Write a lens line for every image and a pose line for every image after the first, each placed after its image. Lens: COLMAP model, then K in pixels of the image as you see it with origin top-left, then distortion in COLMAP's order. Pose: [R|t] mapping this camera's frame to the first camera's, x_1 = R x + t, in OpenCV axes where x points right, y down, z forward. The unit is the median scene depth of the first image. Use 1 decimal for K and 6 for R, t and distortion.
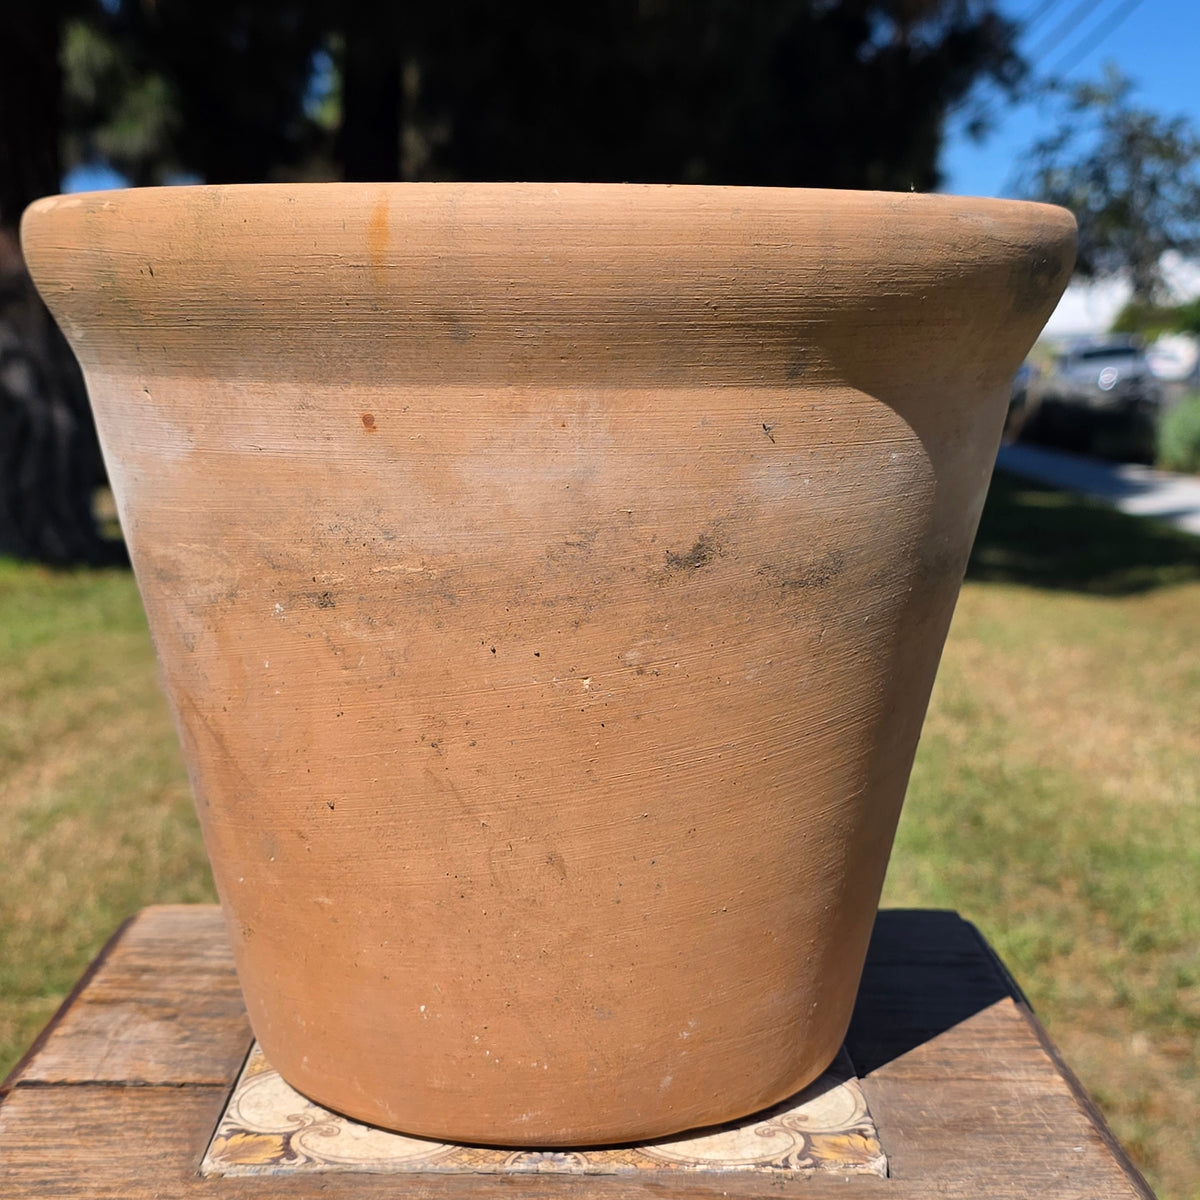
lens RADIAL K [[2010.1, 0, 599.0], [0, 2010.1, 624.4], [0, 0, 1]] dist [0.102696, -0.241499]
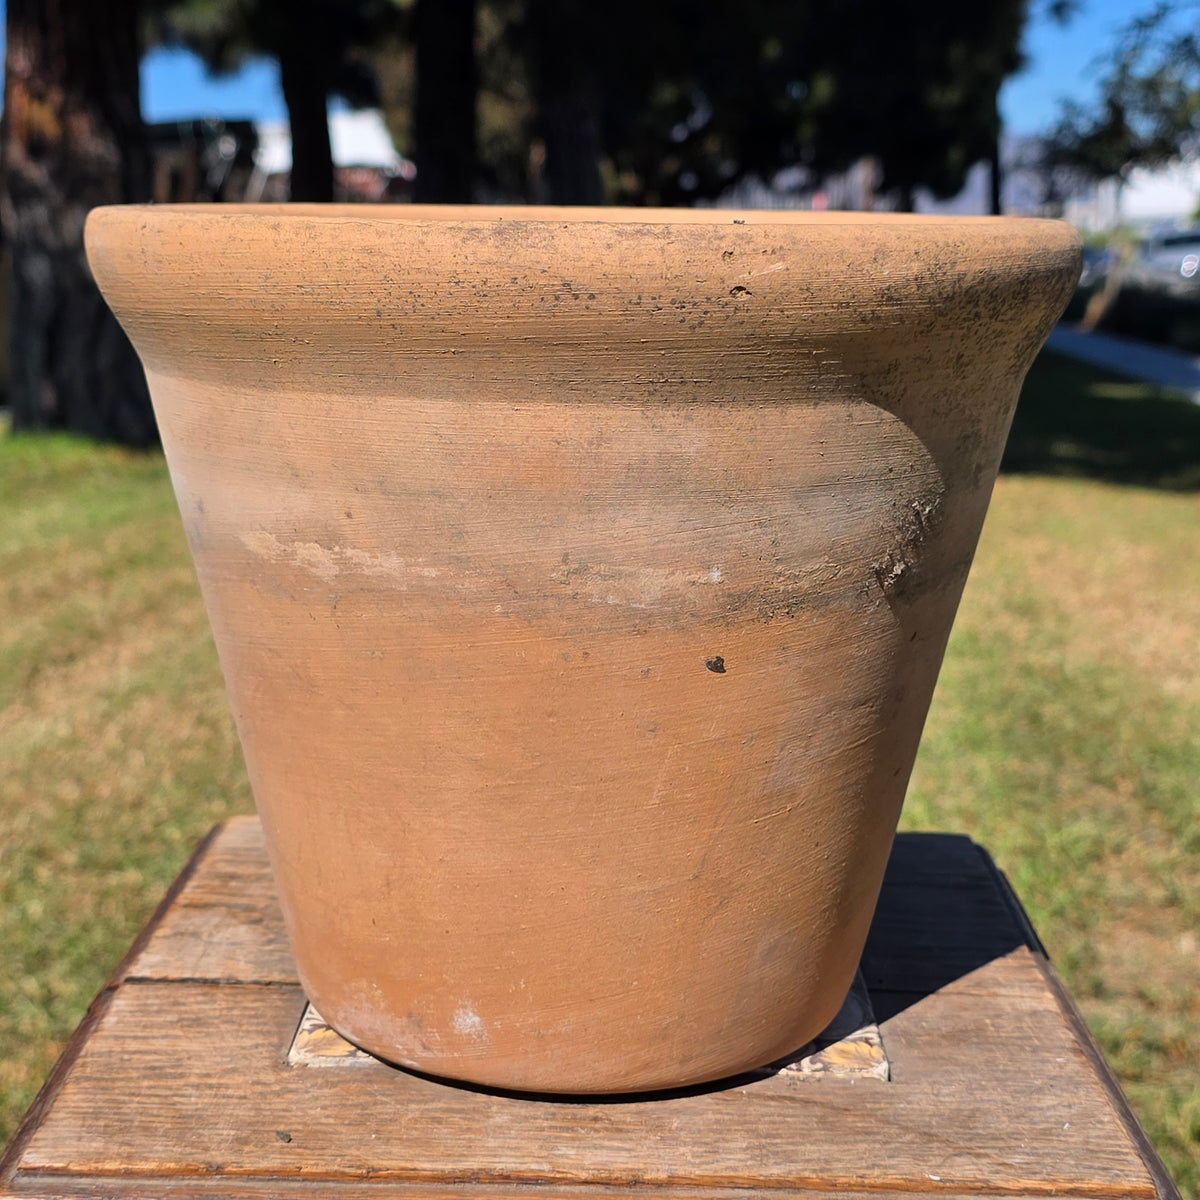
lens RADIAL K [[2006.9, 0, 600.0], [0, 2006.9, 600.0], [0, 0, 1]] dist [0.123697, -0.136830]
pose [[0.999297, 0.017580, -0.033111, 0.013309], [-0.016037, 0.998799, 0.046306, -0.043867], [0.033885, -0.045742, 0.998378, -0.119485]]
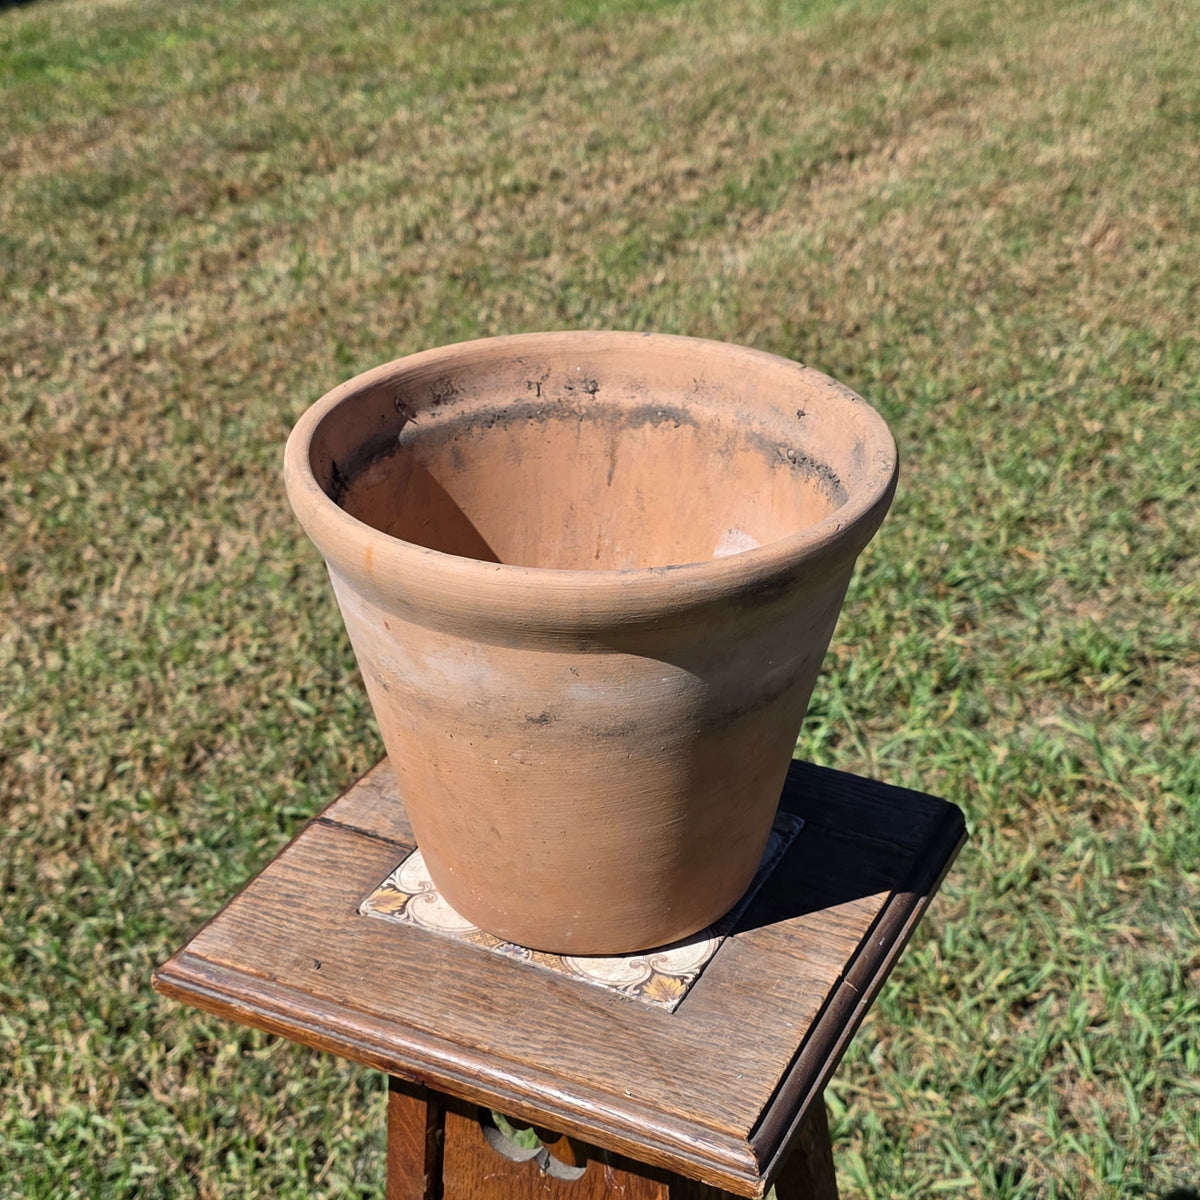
lens RADIAL K [[2010.1, 0, 599.0], [0, 2010.1, 624.4], [0, 0, 1]] dist [0.102696, -0.241499]
pose [[0.888211, 0.217047, -0.404933, 0.683217], [-0.064307, 0.931428, 0.358198, -0.647520], [0.454912, -0.292115, 0.841263, -0.435470]]
